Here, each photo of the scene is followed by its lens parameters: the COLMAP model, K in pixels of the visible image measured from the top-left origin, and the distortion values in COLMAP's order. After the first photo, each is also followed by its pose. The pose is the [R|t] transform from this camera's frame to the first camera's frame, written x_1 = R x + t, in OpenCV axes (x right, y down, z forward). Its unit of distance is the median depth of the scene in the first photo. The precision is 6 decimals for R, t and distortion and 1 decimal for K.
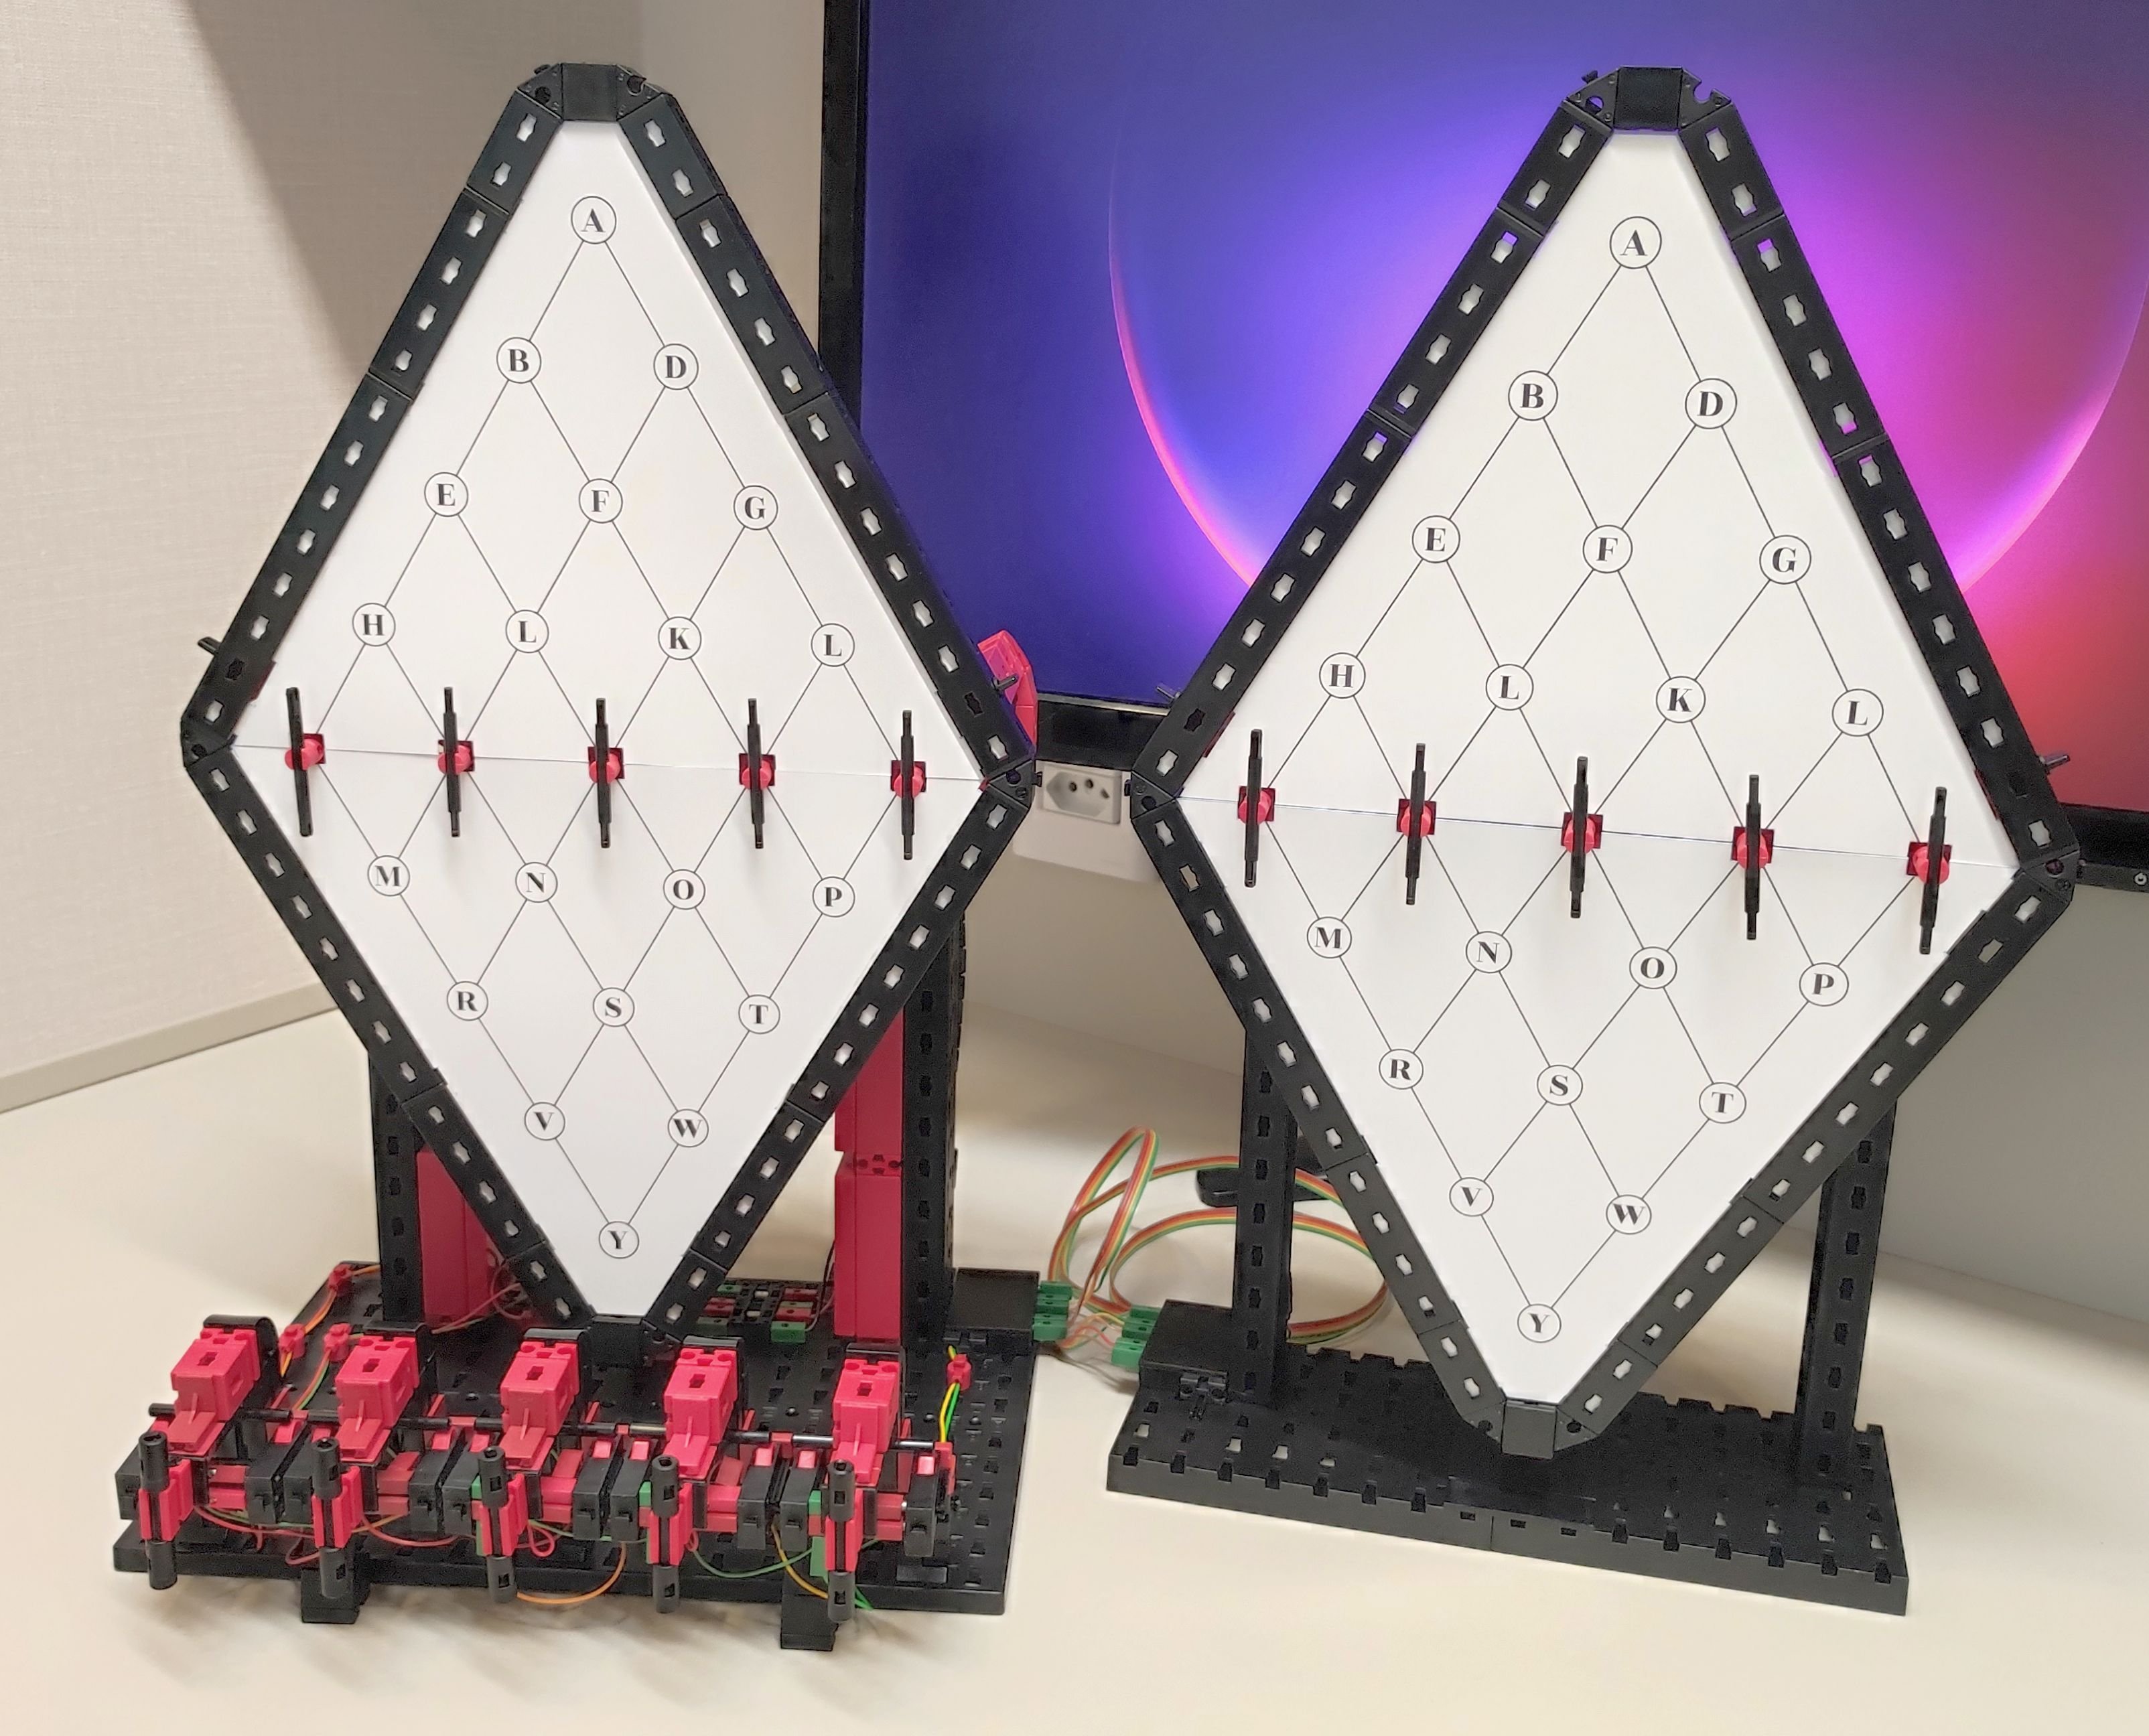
lens RADIAL K [[2205.6, 0, 1074.5], [0, 2205.6, 868.0], [0, 0, 1]] dist [0.019585, 0.013624]
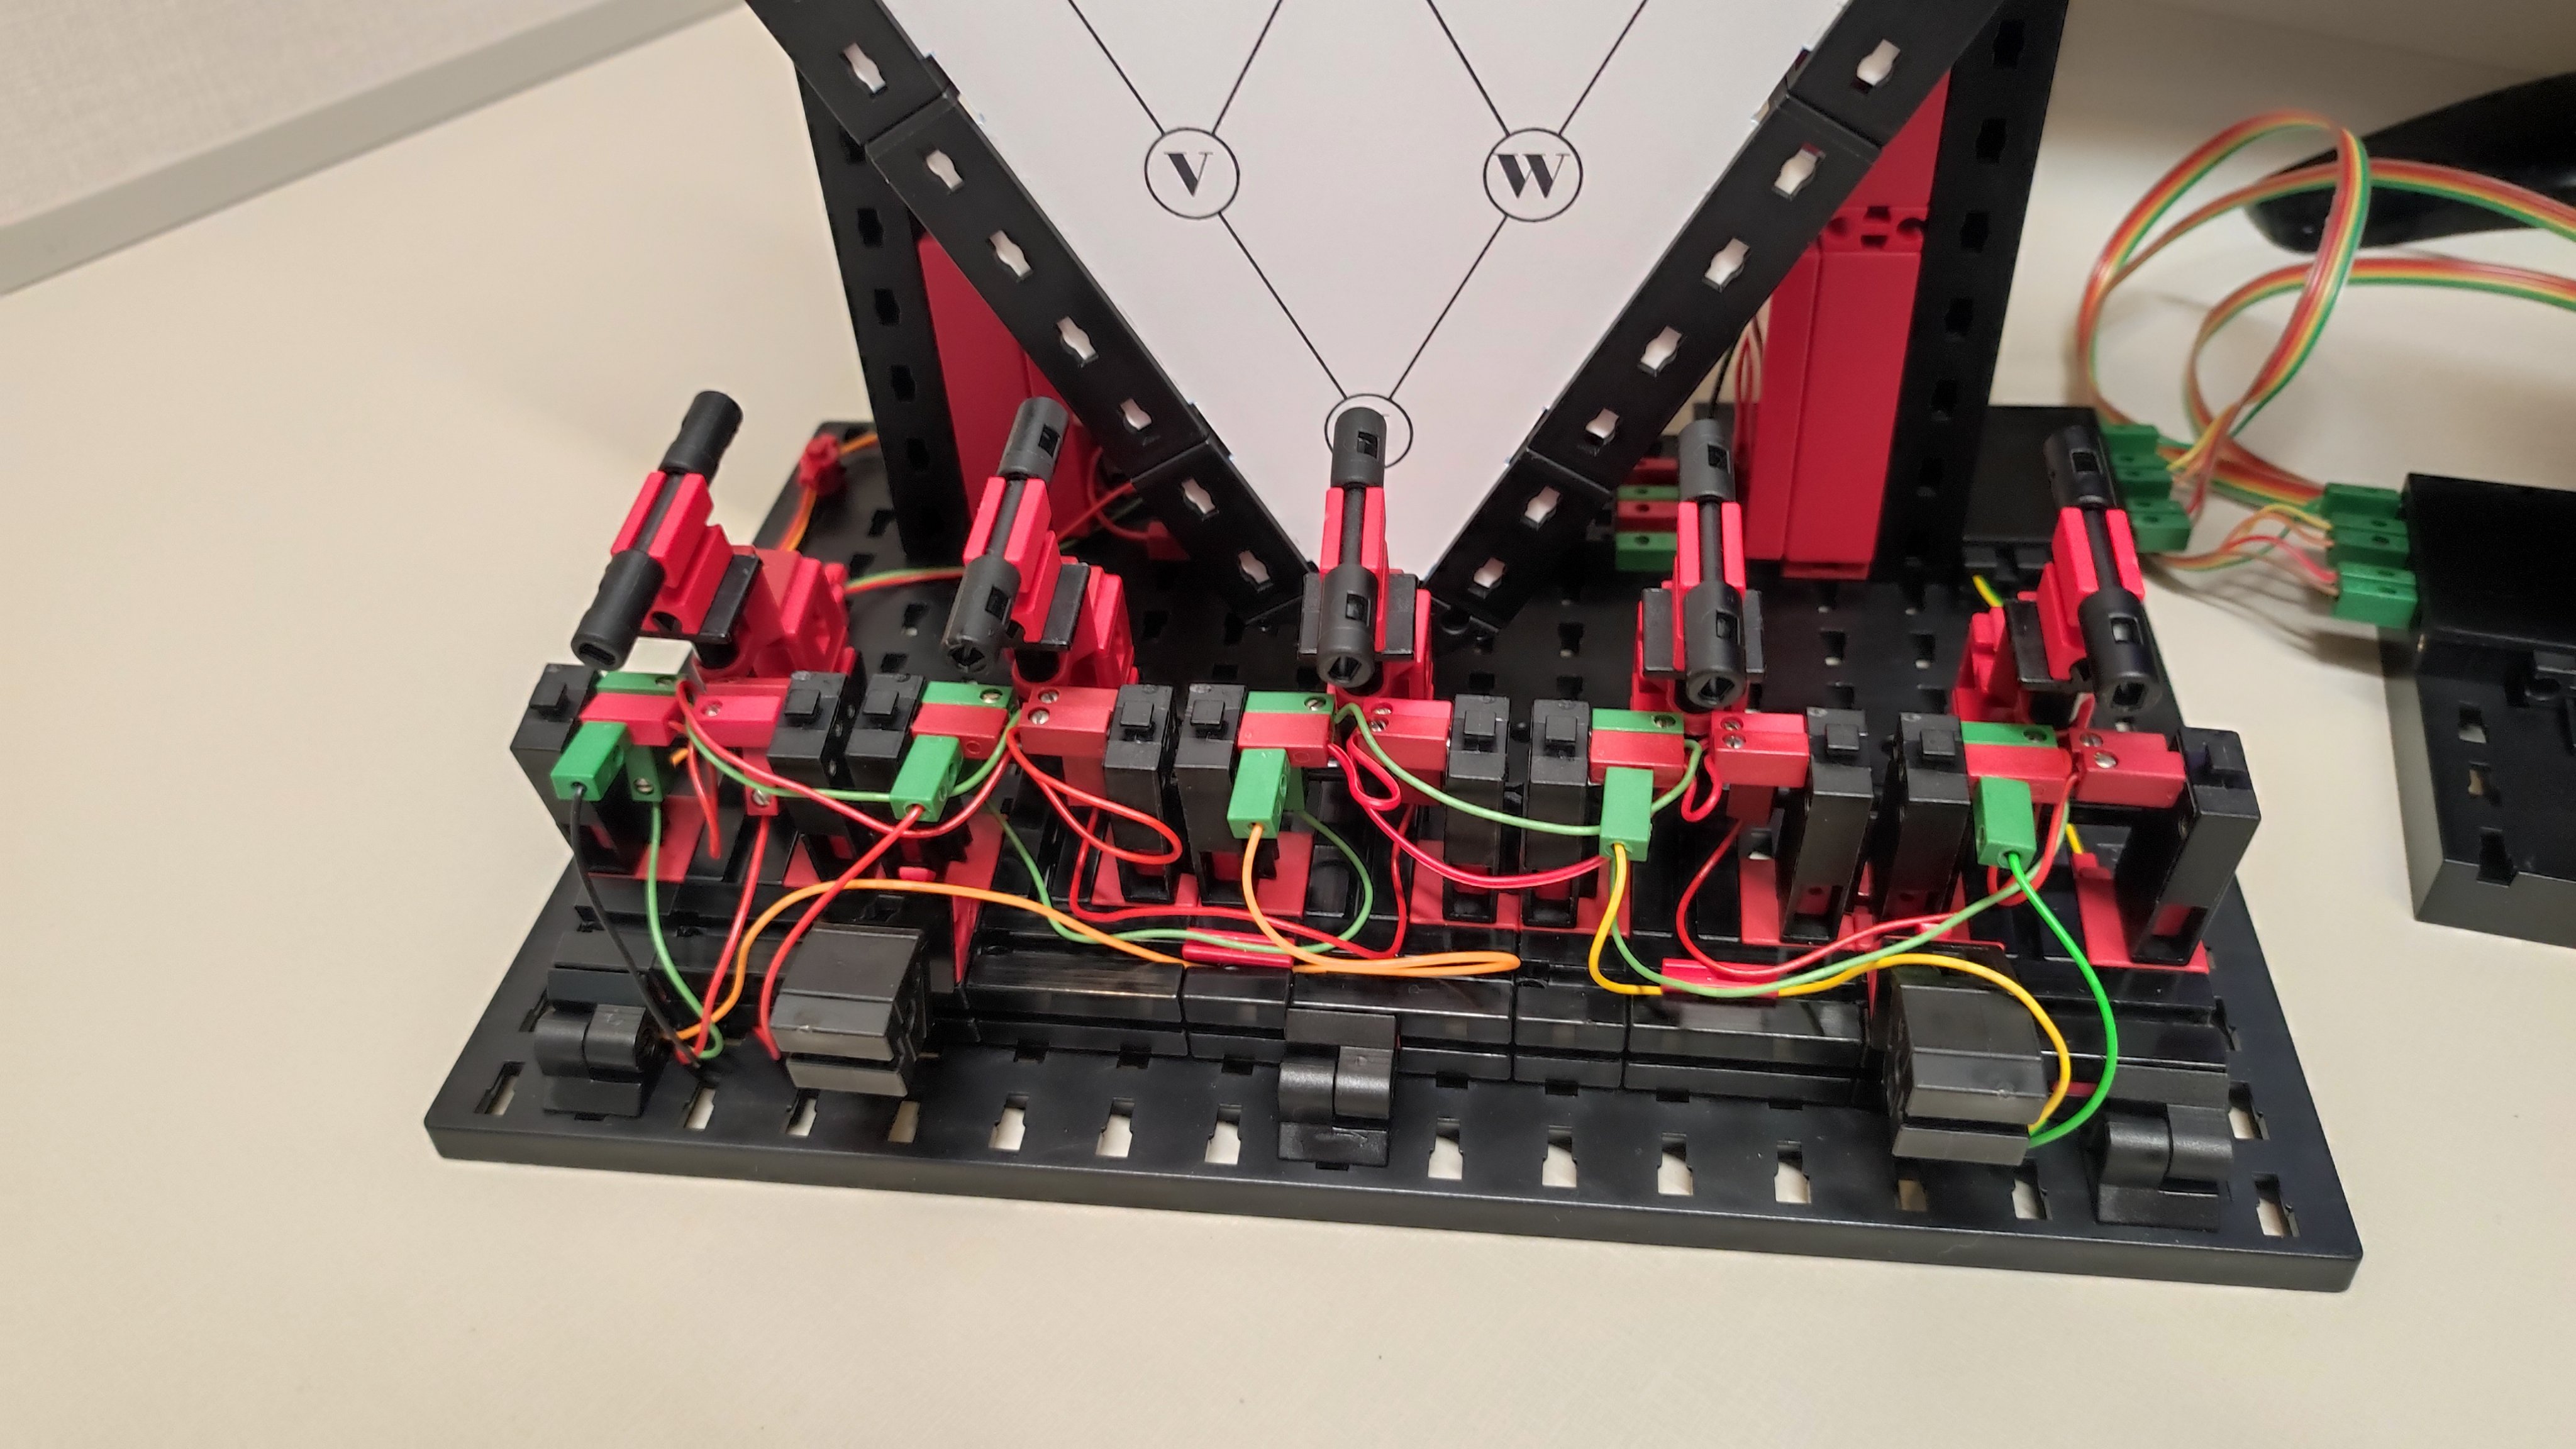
lens RADIAL K [[1974.1, 0, 1288.0], [0, 1974.1, 724.5], [0, 0, 1]] dist [0.010137, -0.073369]
pose [[0.991862, -0.010536, -0.126883, -0.172190], [0.061266, 0.913100, 0.403108, 0.058572], [0.111610, -0.407601, 0.906314, 0.605752]]
